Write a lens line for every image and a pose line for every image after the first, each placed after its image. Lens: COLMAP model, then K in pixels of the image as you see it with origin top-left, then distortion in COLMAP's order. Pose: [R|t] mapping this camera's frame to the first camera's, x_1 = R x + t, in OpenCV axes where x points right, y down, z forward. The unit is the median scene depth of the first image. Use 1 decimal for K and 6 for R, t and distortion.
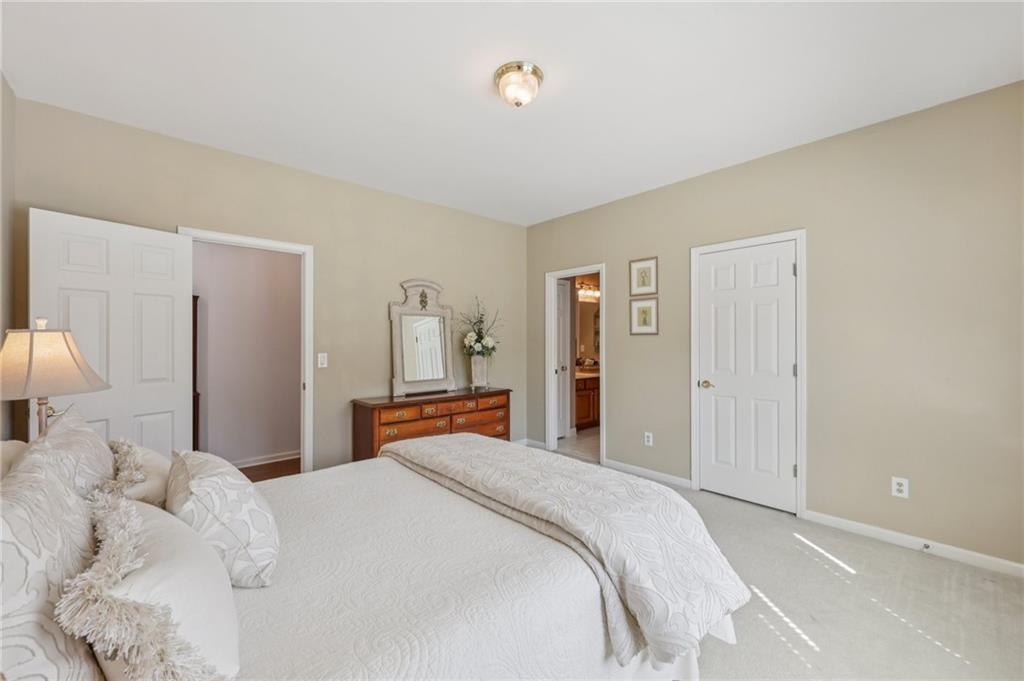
lens RADIAL K [[410.6, 0, 511.6], [0, 410.6, 338.6], [0, 0, 1]] dist [-0.012292, 0.000130]
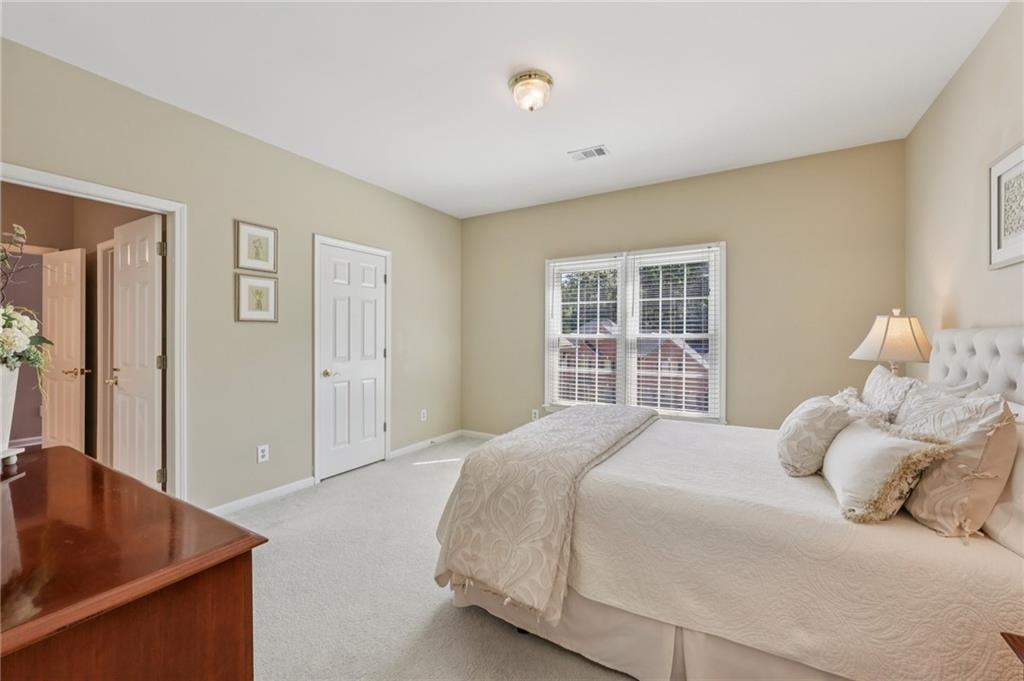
lens RADIAL K [[410.6, 0, 515.9], [0, 410.6, 335.5], [0, 0, 1]] dist [-0.012292, 0.000130]
pose [[-0.304153, -0.000822, 0.952623, -0.572033], [-0.003670, 0.999993, -0.000309, 0.014921], [-0.952616, -0.003590, -0.304154, 0.780349]]
